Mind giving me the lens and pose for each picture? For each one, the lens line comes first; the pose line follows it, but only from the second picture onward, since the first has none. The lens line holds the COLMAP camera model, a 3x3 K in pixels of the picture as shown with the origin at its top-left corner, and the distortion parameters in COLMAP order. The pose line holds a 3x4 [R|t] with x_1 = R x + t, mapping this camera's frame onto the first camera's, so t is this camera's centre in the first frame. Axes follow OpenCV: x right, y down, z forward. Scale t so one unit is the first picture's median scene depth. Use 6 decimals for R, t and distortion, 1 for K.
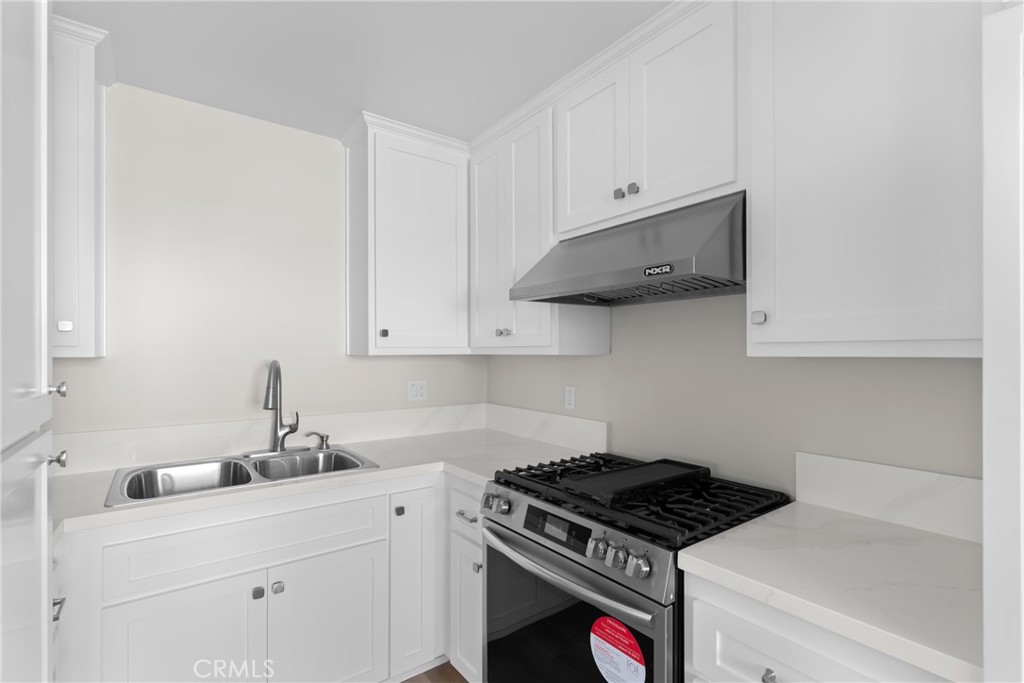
lens RADIAL K [[470.4, 0, 516.3], [0, 470.4, 351.6], [0, 0, 1]] dist [-0.003578, 0.000112]
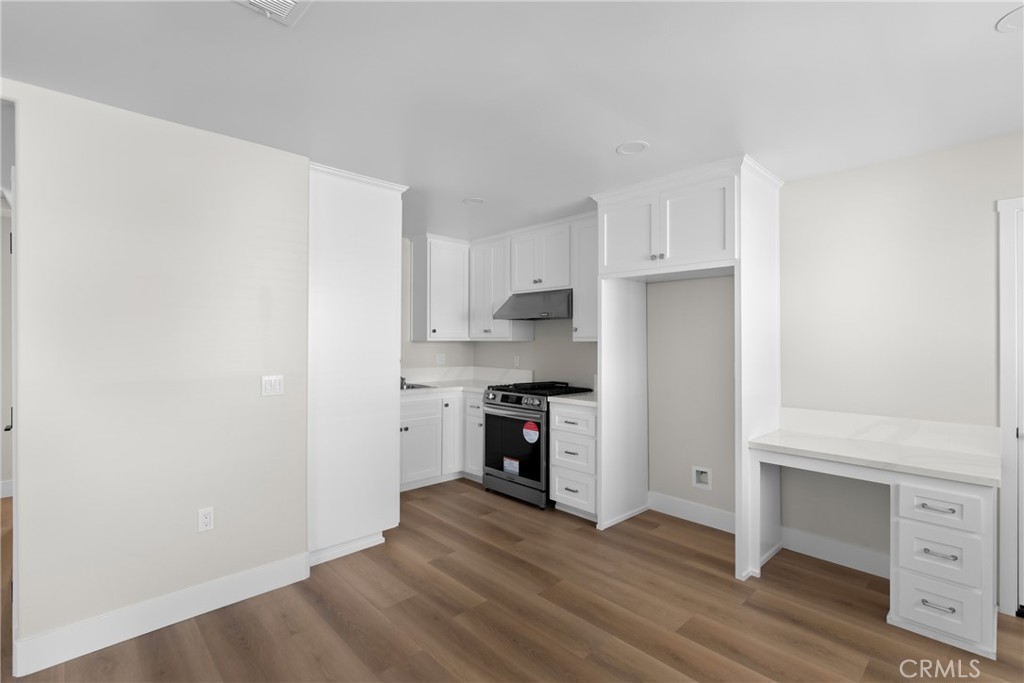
lens RADIAL K [[476.3, 0, 512.8], [0, 476.3, 338.8], [0, 0, 1]] dist [0.001473, 0.000270]
pose [[0.993885, 0.004761, 0.110319, -0.178362], [-0.004628, 0.999988, -0.001455, -0.000610], [-0.110324, 0.000935, 0.993895, -1.450925]]
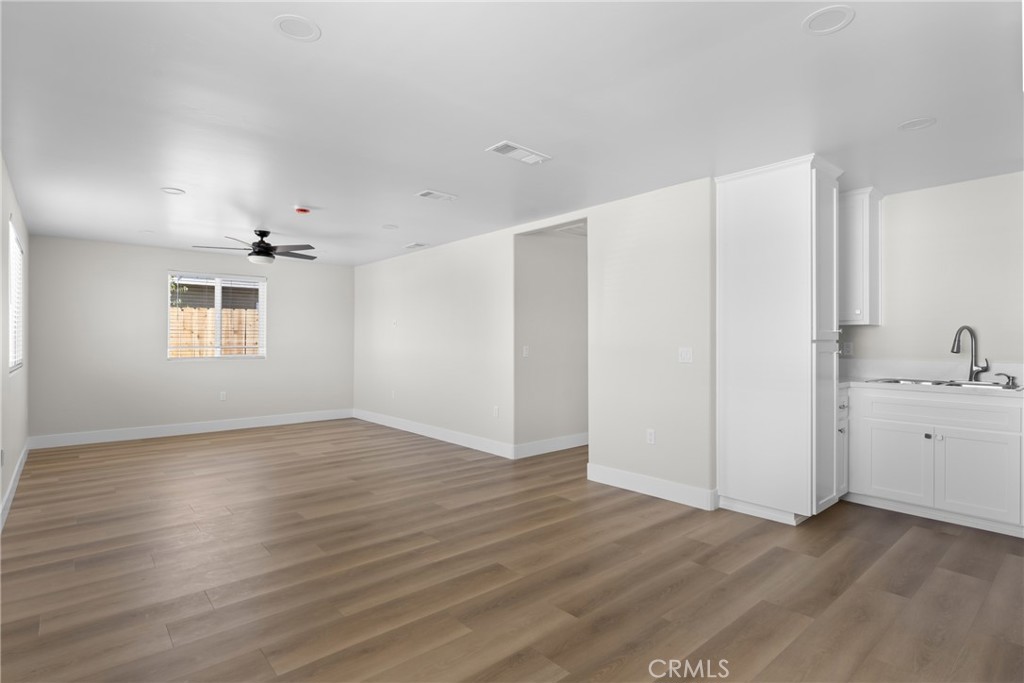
lens RADIAL K [[505.6, 0, 512.0], [0, 505.6, 341.5], [0, 0, 1]] dist [-0.002056, -0.000608]
pose [[0.065221, 0.002516, -0.997868, 1.278327], [-0.001699, 0.999996, 0.002410, 0.078568], [0.997869, 0.001539, 0.065225, -0.805763]]
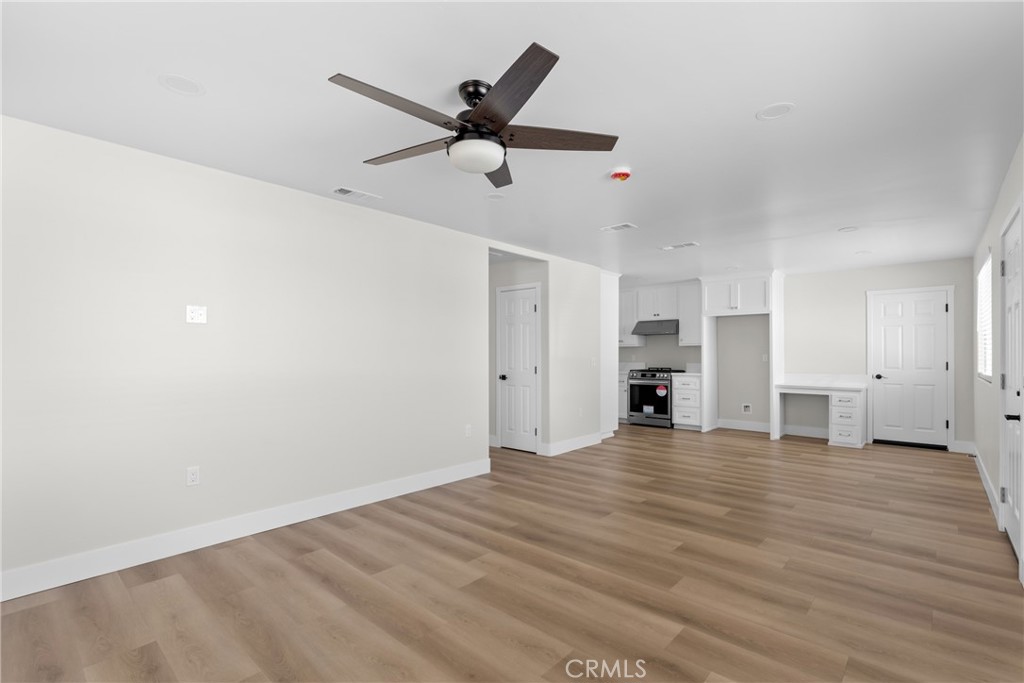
lens RADIAL K [[470.4, 0, 516.3], [0, 470.4, 351.6], [0, 0, 1]] dist [-0.003578, 0.000112]
pose [[0.982823, 0.003641, 0.184513, -1.904282], [-0.002588, 0.999979, -0.005947, 0.086891], [-0.184531, 0.005368, 0.982812, -3.238808]]
